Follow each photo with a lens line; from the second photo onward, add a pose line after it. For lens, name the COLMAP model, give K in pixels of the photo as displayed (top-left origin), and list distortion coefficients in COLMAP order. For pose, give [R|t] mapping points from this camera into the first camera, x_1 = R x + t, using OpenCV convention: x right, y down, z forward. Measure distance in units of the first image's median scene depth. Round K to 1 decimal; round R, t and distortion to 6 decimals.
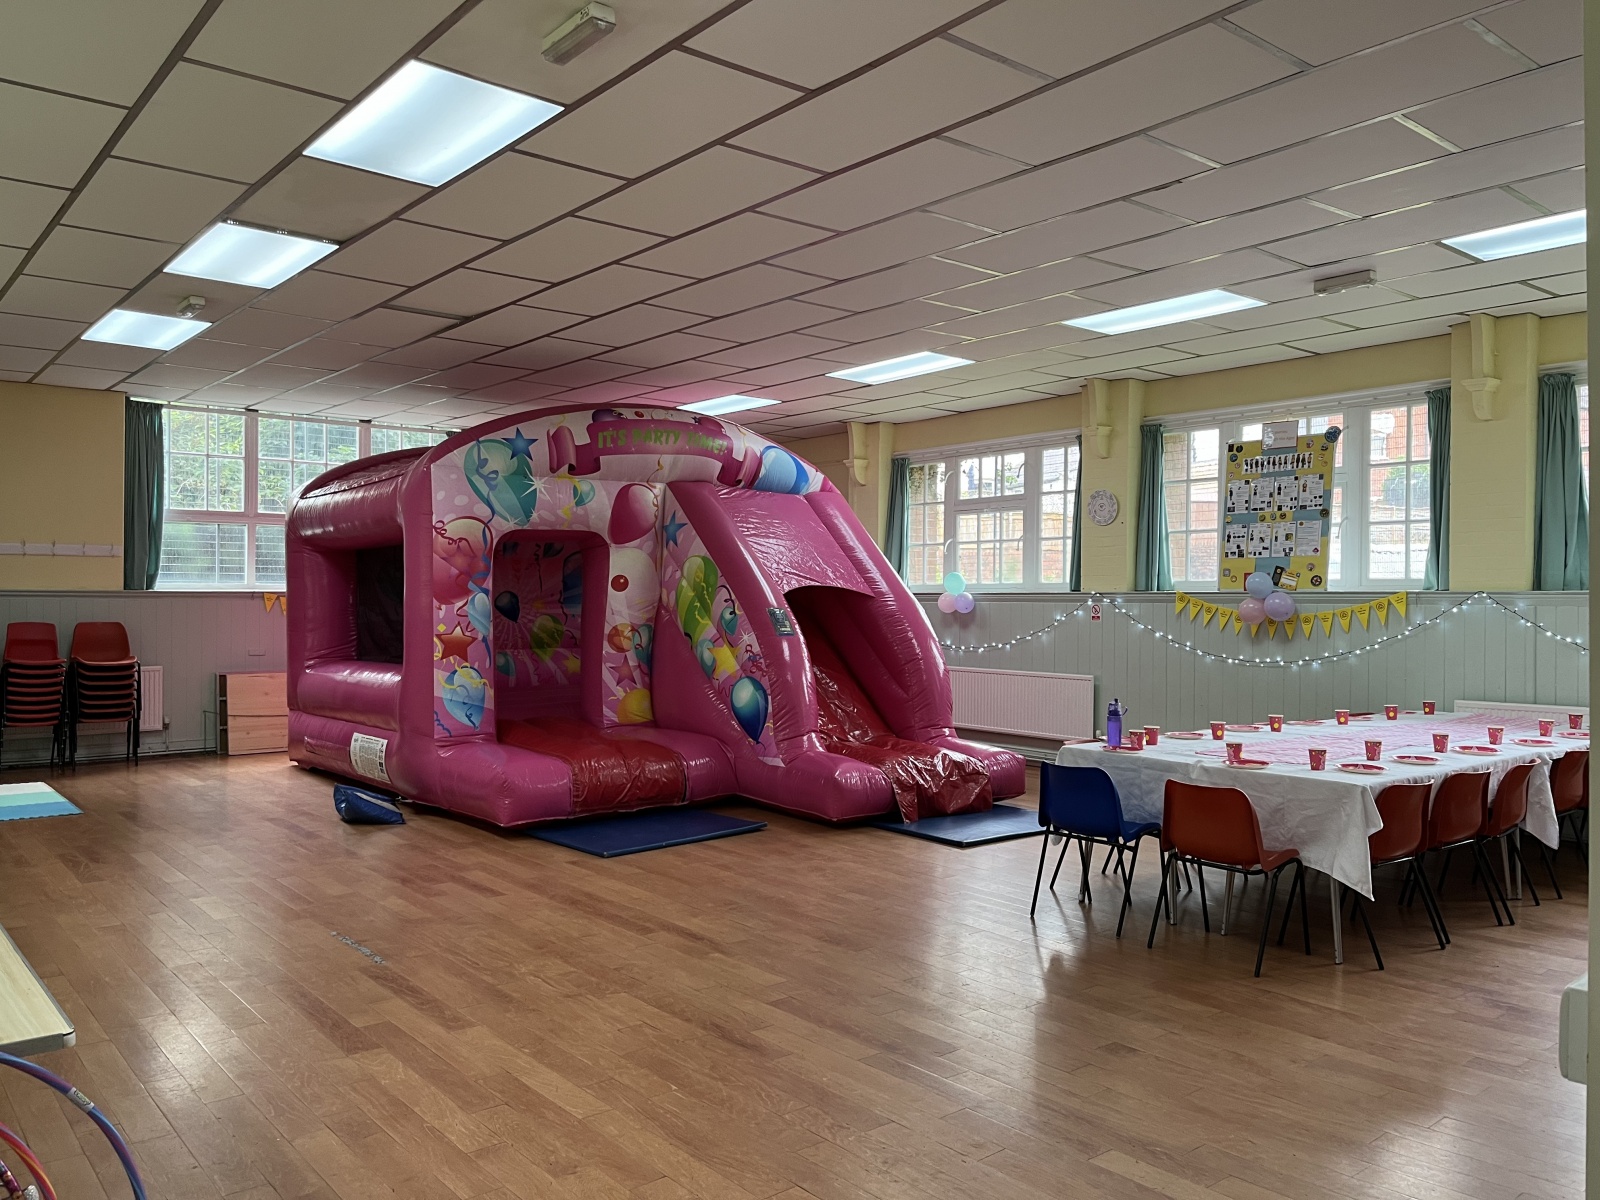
lens RADIAL K [[1205.6, 0, 802.1], [0, 1205.6, 601.2], [0, 0, 1]] dist [0.008988, 0.002367]
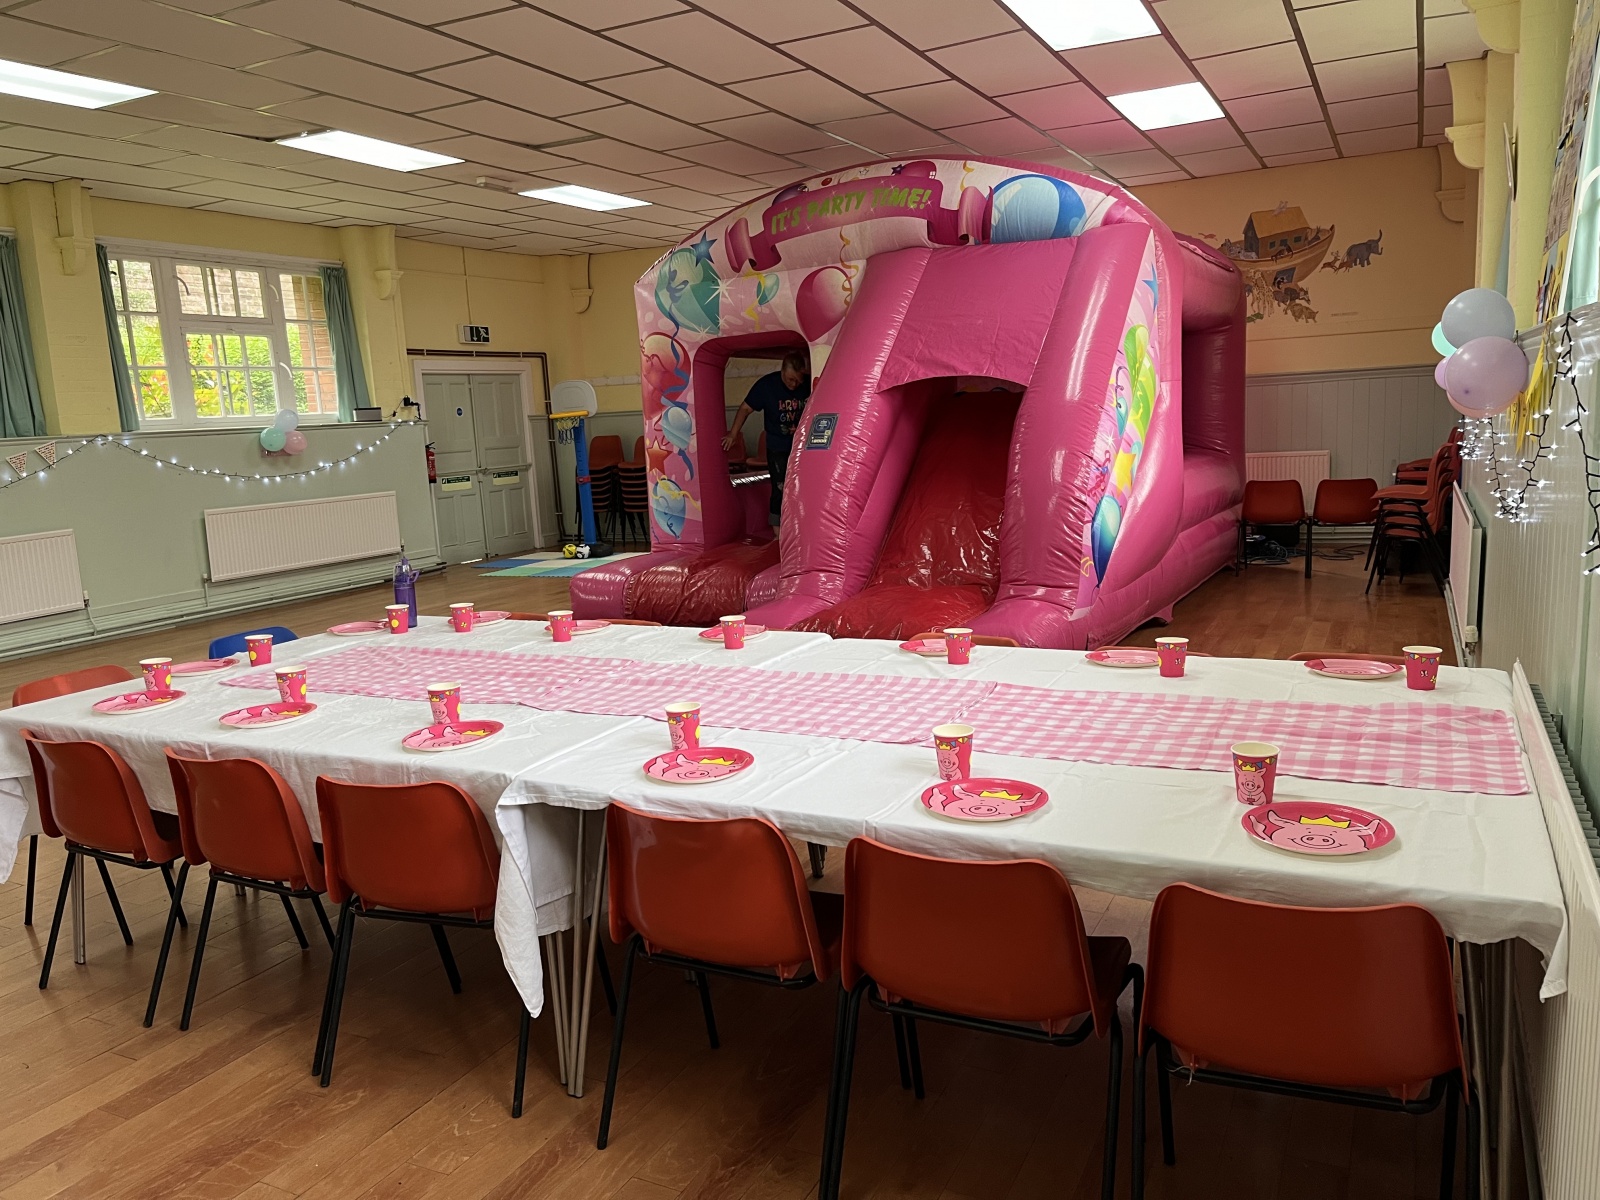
lens RADIAL K [[1205.6, 0, 801.7], [0, 1205.6, 605.4], [0, 0, 1]] dist [0.008988, 0.002367]
pose [[0.394611, 0.127709, -0.909930, 0.692039], [0.058490, 0.984794, 0.163581, -0.001999], [0.916985, -0.117773, 0.381141, 0.652877]]
